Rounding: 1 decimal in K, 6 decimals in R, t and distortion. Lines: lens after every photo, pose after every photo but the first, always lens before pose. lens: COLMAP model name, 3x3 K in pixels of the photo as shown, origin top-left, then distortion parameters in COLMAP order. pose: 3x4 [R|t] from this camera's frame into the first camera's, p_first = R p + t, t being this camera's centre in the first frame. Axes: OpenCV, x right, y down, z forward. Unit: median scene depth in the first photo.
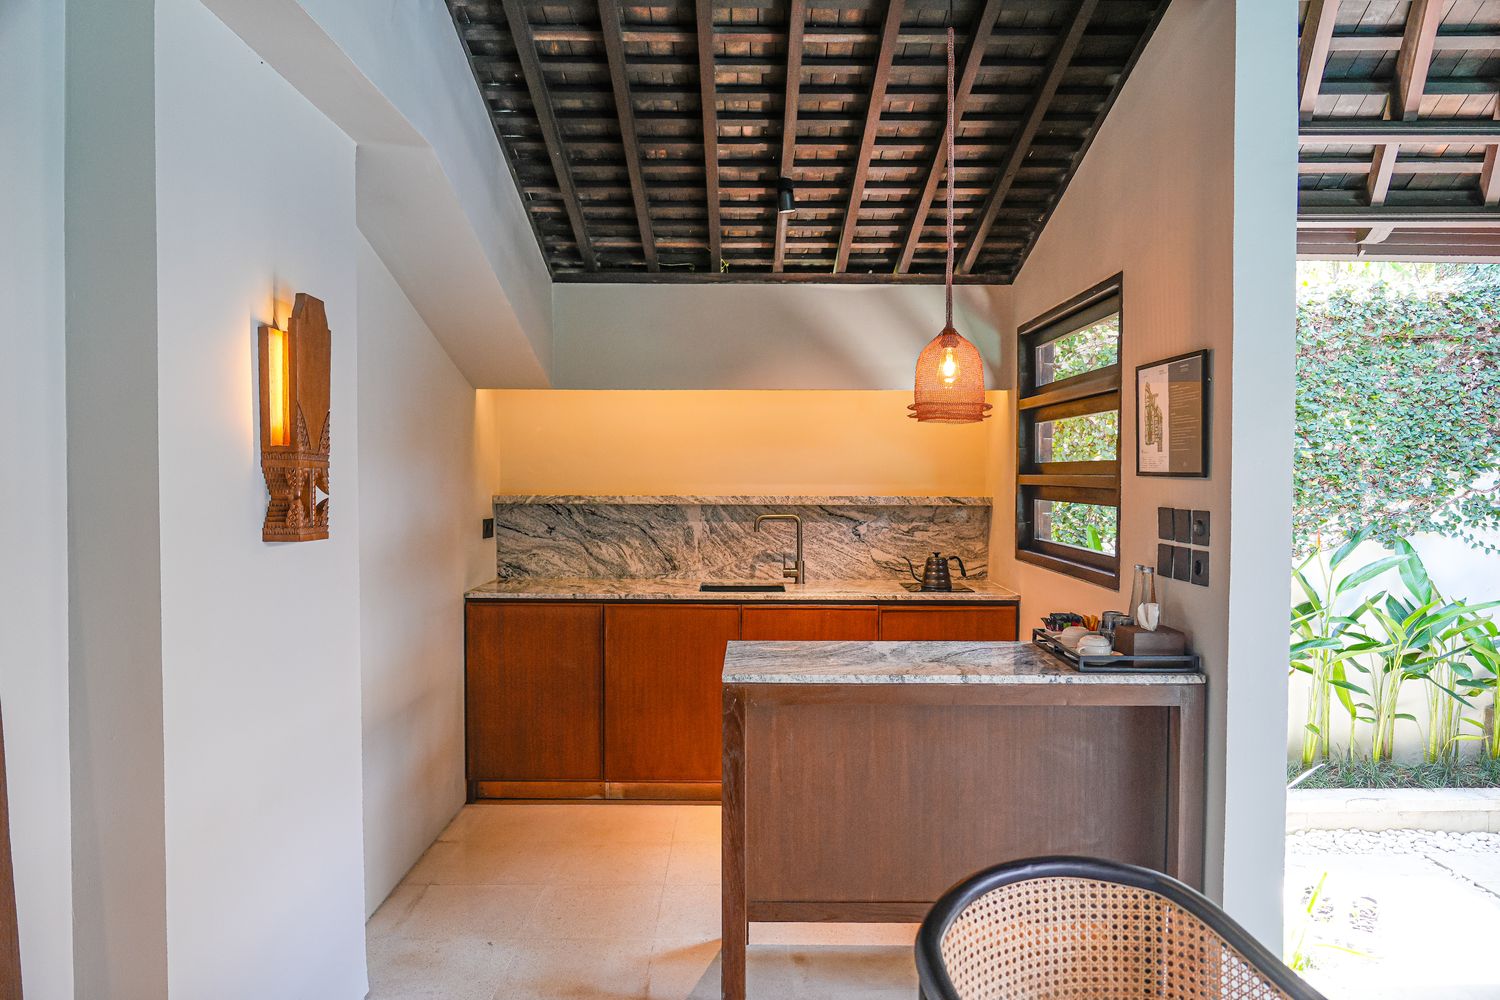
lens RADIAL K [[1000.4, 0, 728.2], [0, 1000.4, 507.7], [0, 0, 1]] dist [-0.026934, 0.005446]
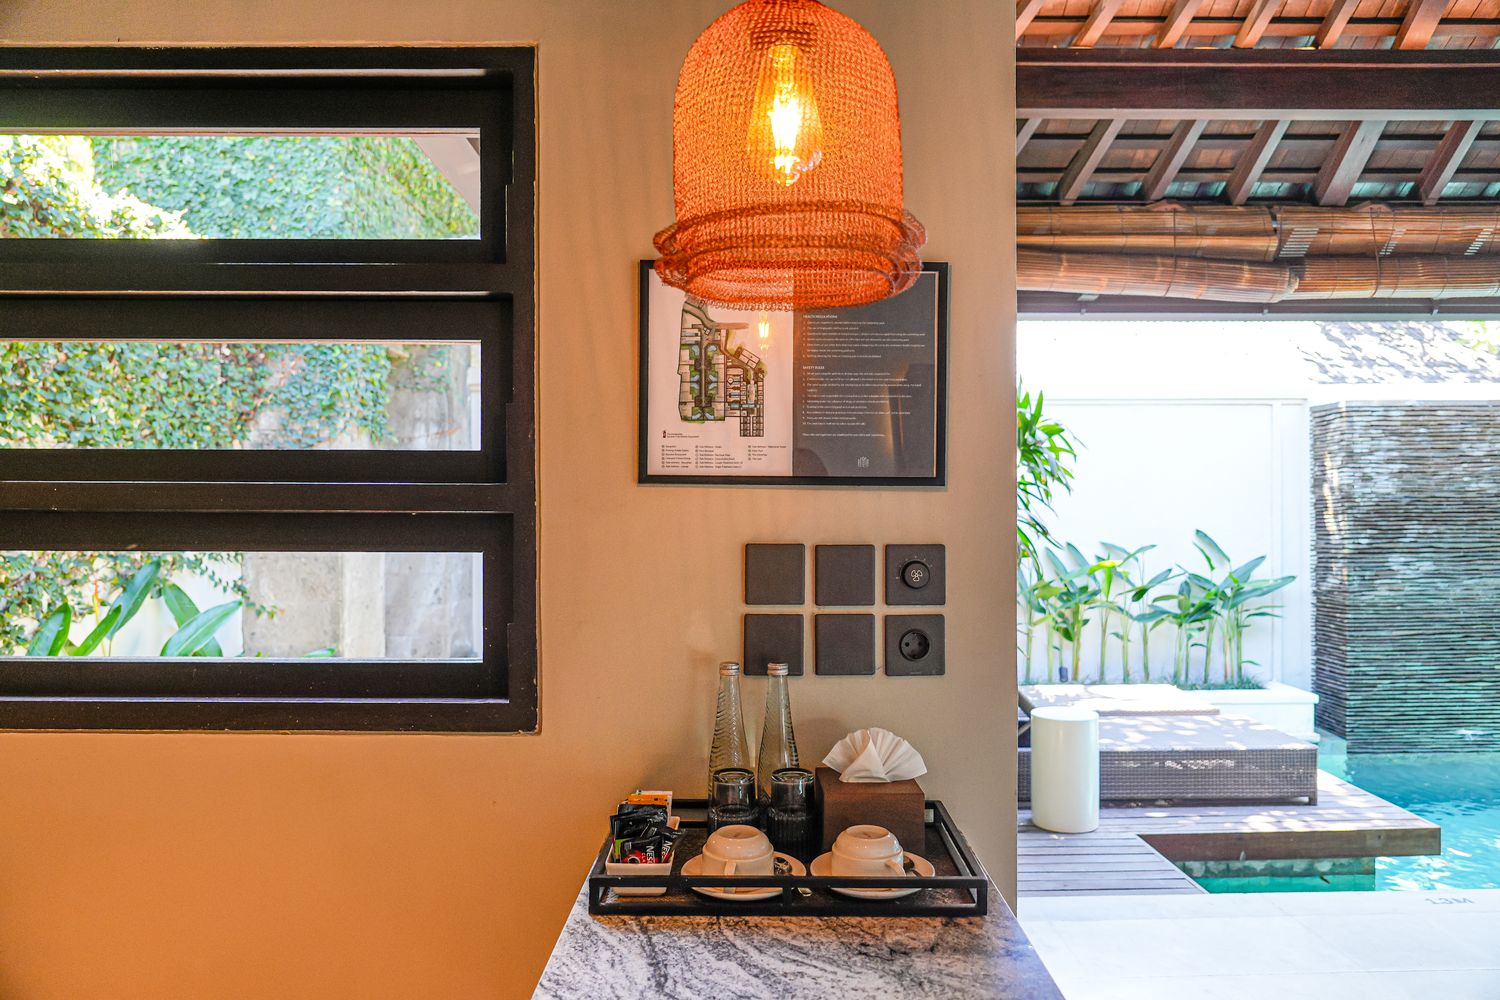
lens RADIAL K [[1000.4, 0, 728.2], [0, 1000.4, 507.7], [0, 0, 1]] dist [-0.026934, 0.005446]
pose [[-0.020155, -0.003605, 0.999790, -0.083946], [0.032621, 0.999459, 0.004262, -0.021560], [-0.999265, 0.032700, -0.020027, 1.020678]]
